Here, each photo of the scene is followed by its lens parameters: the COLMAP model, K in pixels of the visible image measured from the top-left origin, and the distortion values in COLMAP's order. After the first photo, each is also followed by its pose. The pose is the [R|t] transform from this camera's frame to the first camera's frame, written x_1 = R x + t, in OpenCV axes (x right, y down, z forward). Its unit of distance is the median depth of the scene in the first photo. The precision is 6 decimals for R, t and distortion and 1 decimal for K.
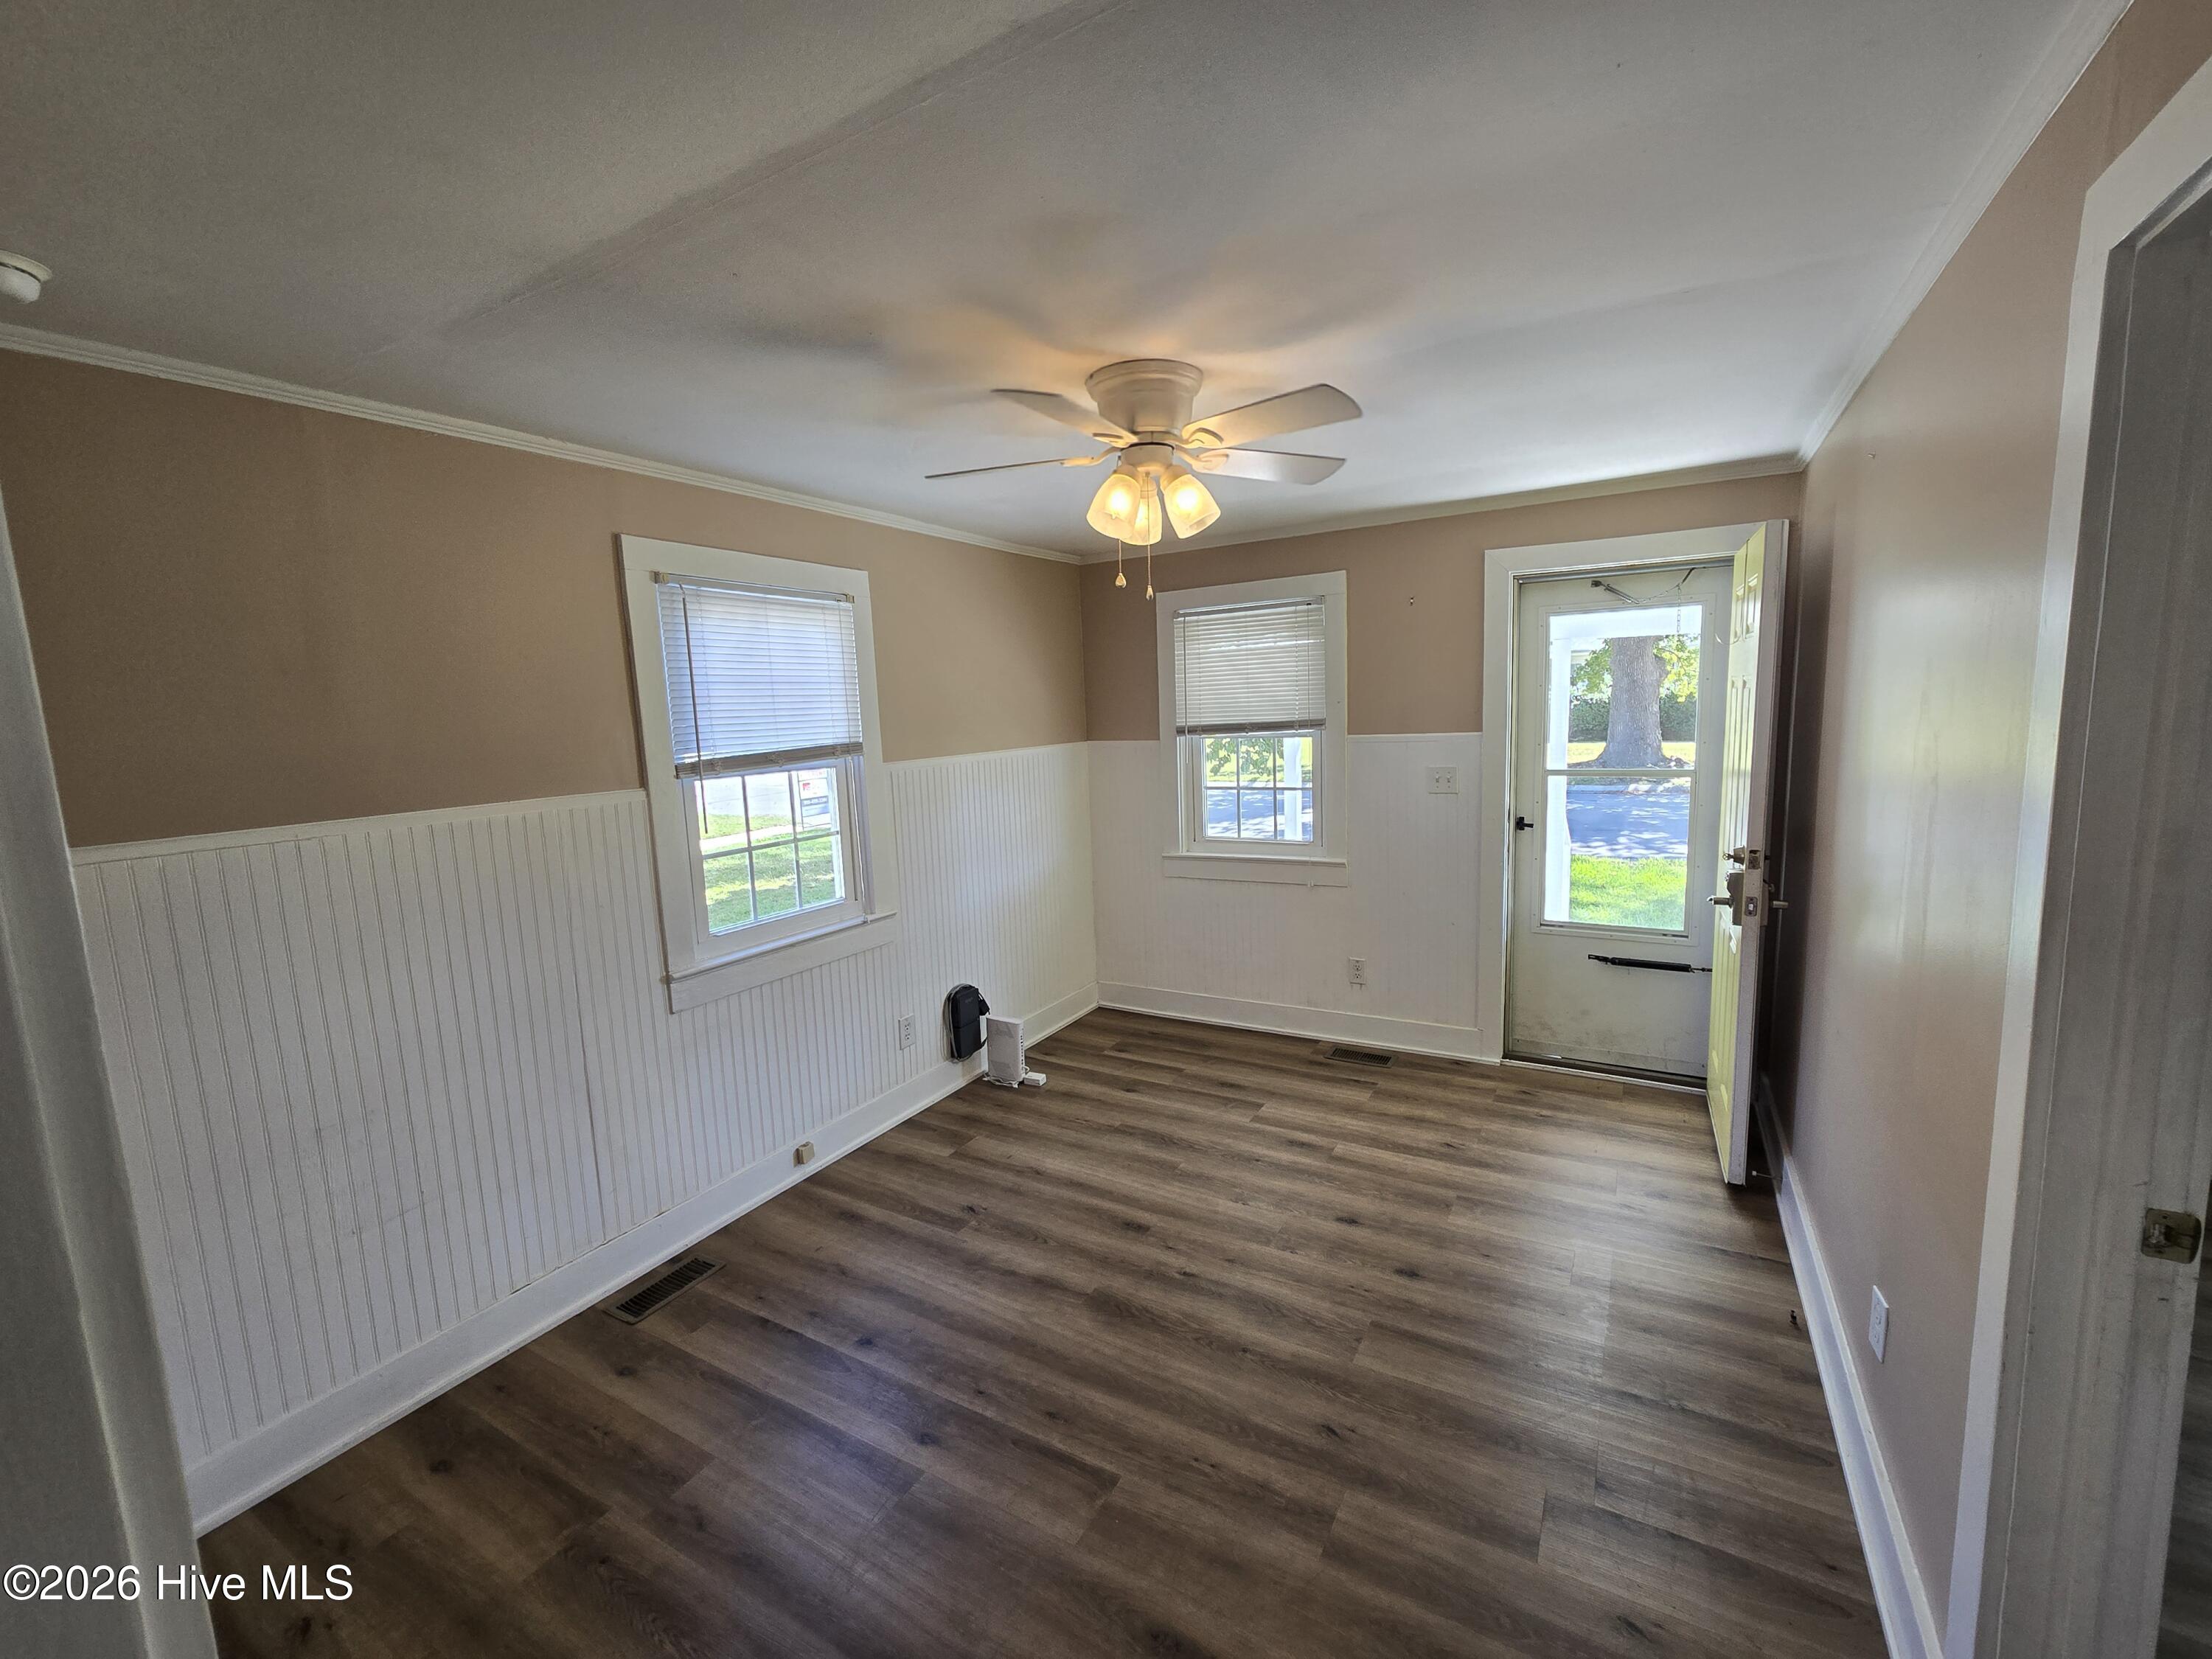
lens RADIAL K [[899.4, 0, 1117.5], [0, 899.4, 820.2], [0, 0, 1]] dist [0.010504, -0.000002]
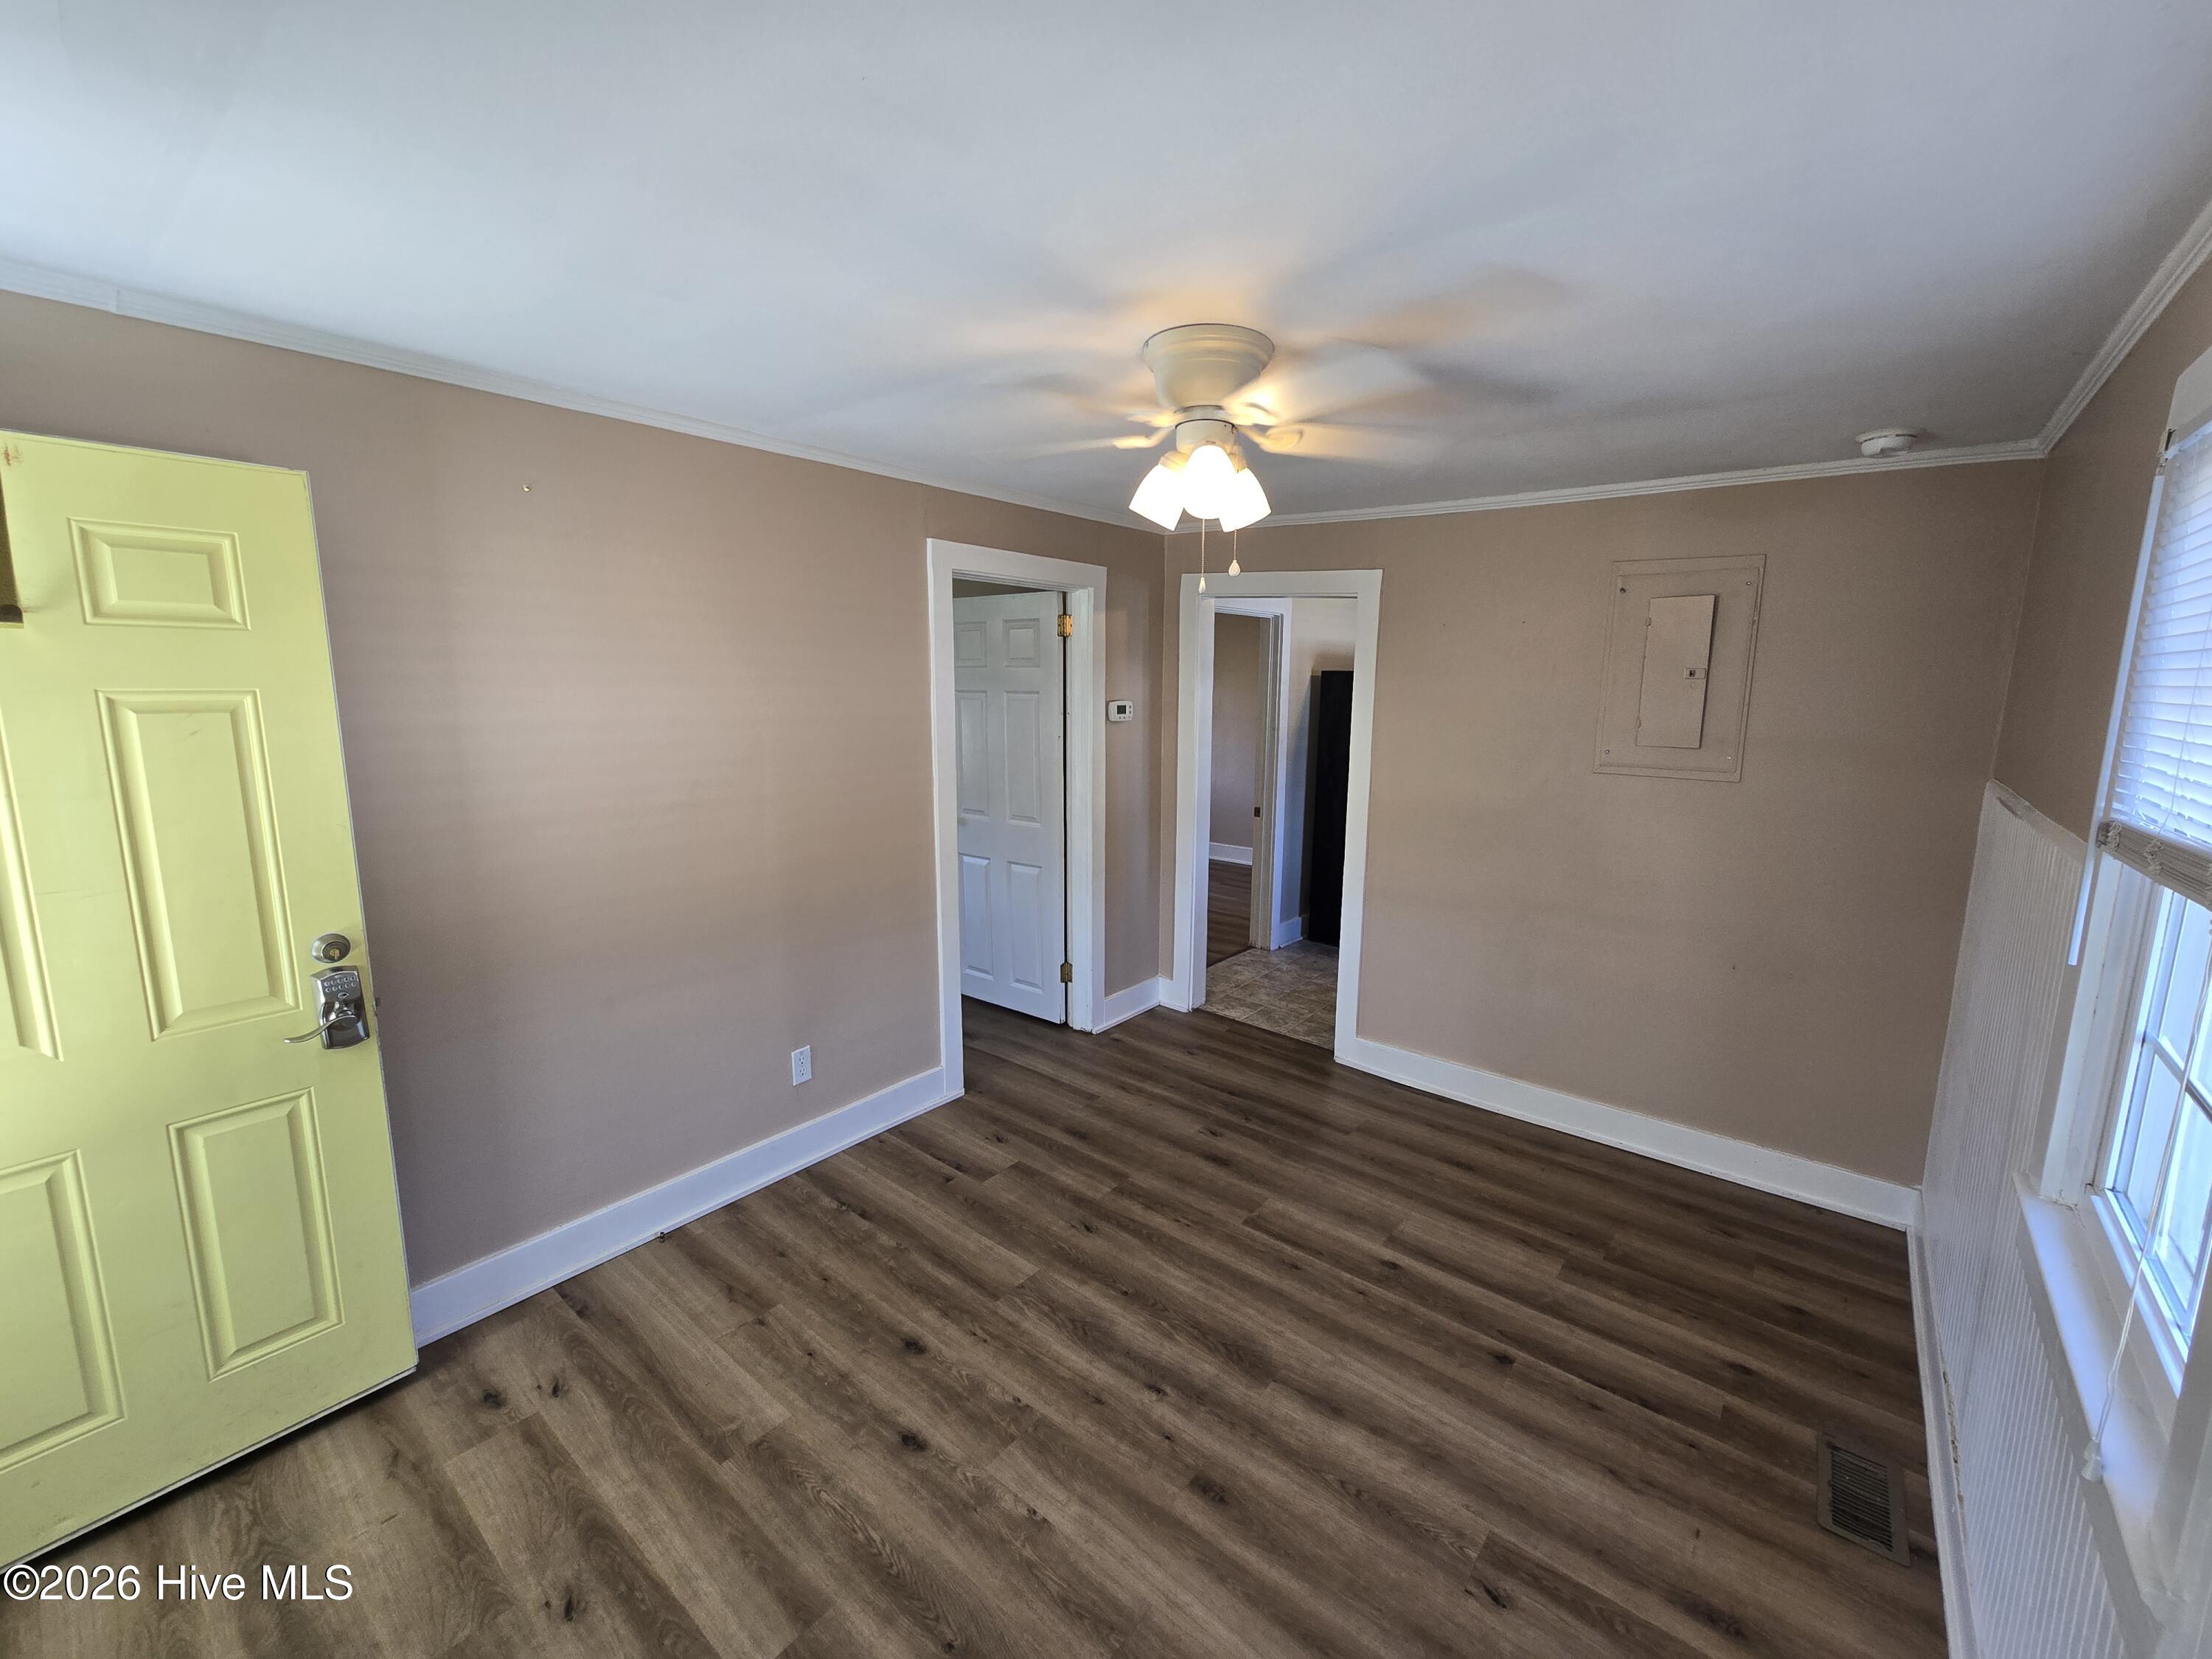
lens RADIAL K [[899.4, 0, 1117.5], [0, 899.4, 820.2], [0, 0, 1]] dist [0.010504, -0.000002]
pose [[-0.988385, -0.002116, 0.151958, -0.015311], [0.040747, 0.959603, 0.278390, -0.261962], [-0.146408, 0.281348, -0.948371, 1.791814]]
